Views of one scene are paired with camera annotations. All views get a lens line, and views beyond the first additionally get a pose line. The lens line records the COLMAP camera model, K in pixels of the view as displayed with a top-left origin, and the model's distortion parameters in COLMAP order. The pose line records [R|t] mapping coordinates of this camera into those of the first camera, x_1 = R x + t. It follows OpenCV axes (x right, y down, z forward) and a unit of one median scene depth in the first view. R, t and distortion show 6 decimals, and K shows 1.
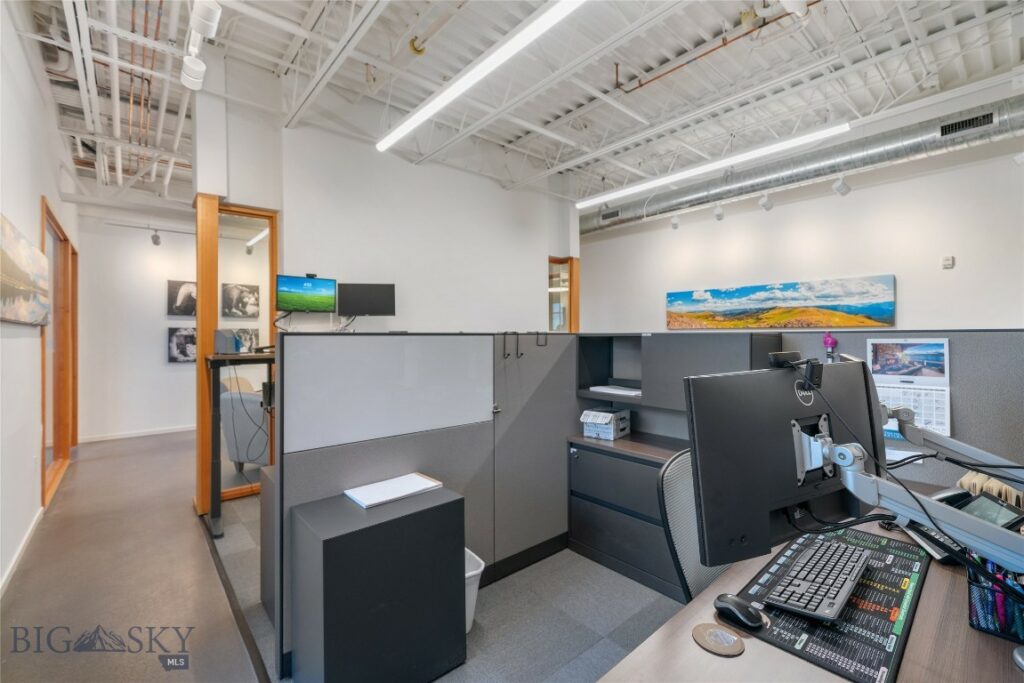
lens RADIAL K [[437.5, 0, 513.3], [0, 437.5, 337.3], [0, 0, 1]] dist [0.000210, -0.000004]
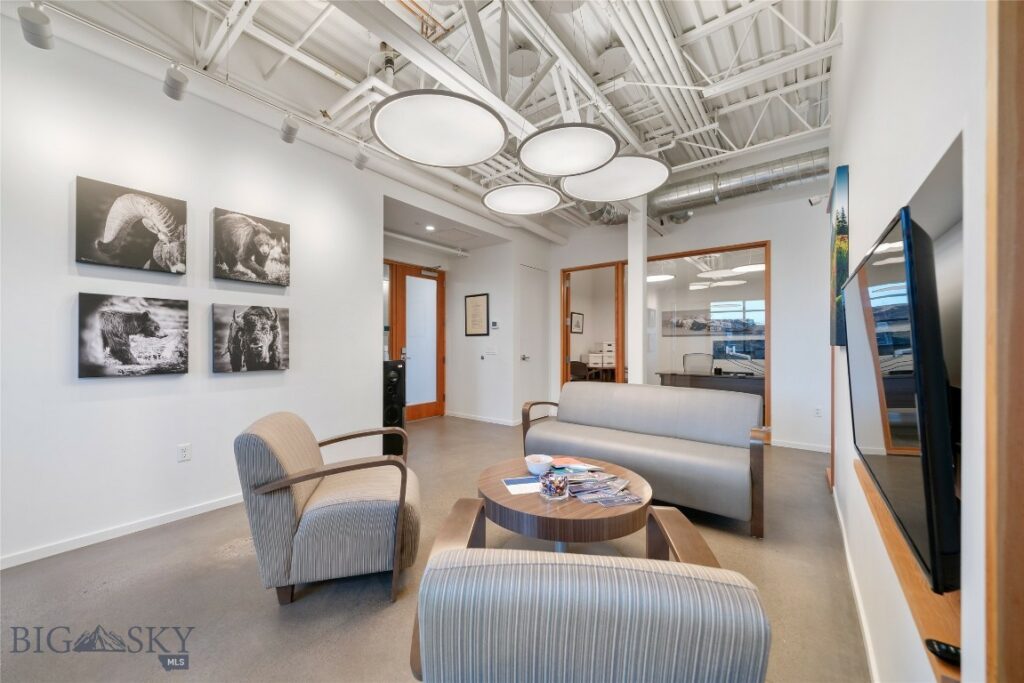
lens RADIAL K [[375.9, 0, 510.8], [0, 375.9, 344.5], [0, 0, 1]] dist [0.000818, 0.000076]
pose [[0.983315, 0.006664, 0.181791, -0.442061], [-0.007652, 0.999960, 0.004731, 0.020561], [-0.181752, -0.006043, 0.983326, 0.564225]]
